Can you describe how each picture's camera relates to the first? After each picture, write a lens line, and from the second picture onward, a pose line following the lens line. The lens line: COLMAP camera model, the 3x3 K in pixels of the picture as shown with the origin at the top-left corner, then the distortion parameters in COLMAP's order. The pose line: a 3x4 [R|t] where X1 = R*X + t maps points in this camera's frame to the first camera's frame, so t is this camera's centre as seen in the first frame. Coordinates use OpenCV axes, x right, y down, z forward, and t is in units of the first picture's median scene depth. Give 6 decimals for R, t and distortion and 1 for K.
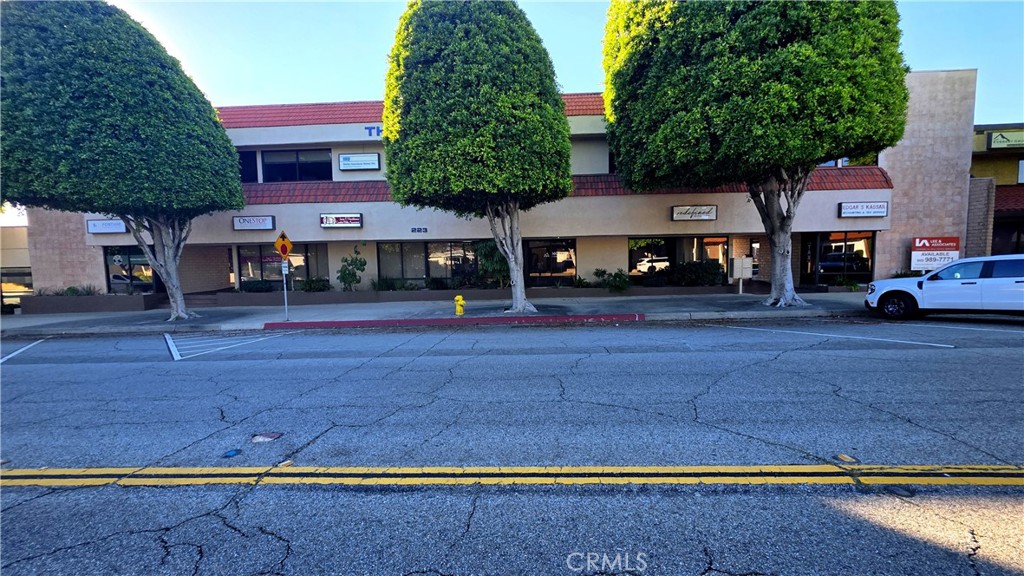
lens RADIAL K [[401.1, 0, 514.5], [0, 401.1, 289.2], [0, 0, 1]] dist [0.001205, 0.000106]
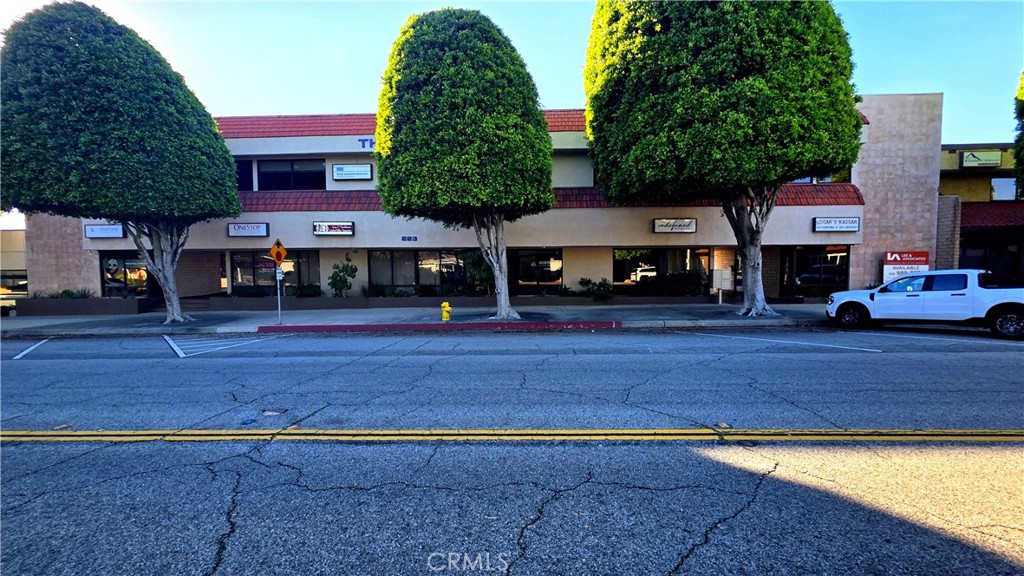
lens RADIAL K [[410.8, 0, 512.0], [0, 410.8, 288.0], [0, 0, 1]] dist [0.001393, 0.000085]
pose [[0.999896, 0.011689, 0.008440, 0.028631], [-0.011481, 0.999639, -0.024293, 0.003249], [-0.008720, 0.024193, 0.999669, -0.082576]]
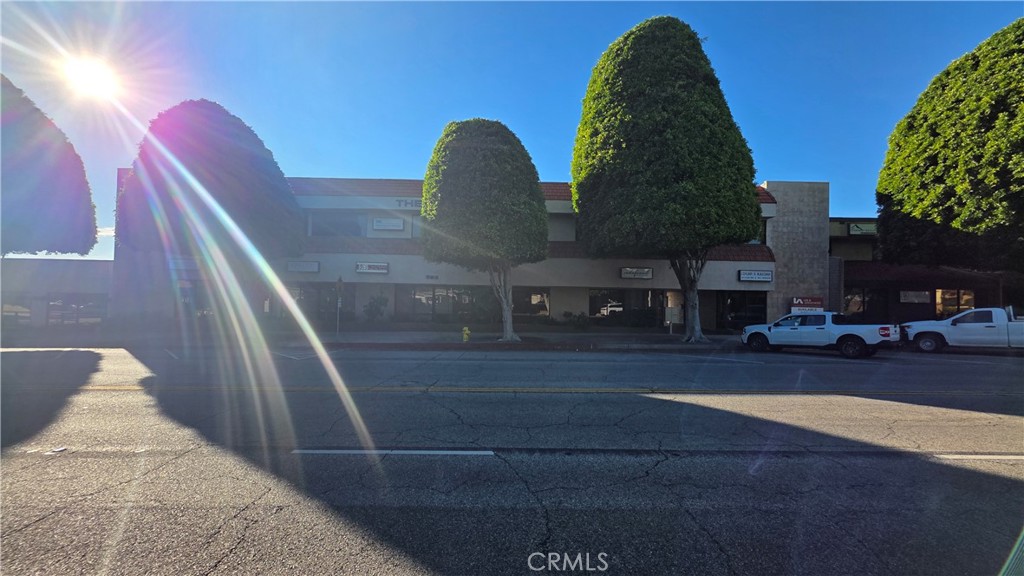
lens RADIAL K [[370.1, 0, 511.0], [0, 370.1, 293.8], [0, 0, 1]] dist [-0.000143, -0.000020]
pose [[0.997932, 0.038510, 0.051460, -0.060104], [-0.033627, 0.995136, -0.092596, 0.016679], [-0.054776, 0.090674, 0.994373, -0.330275]]
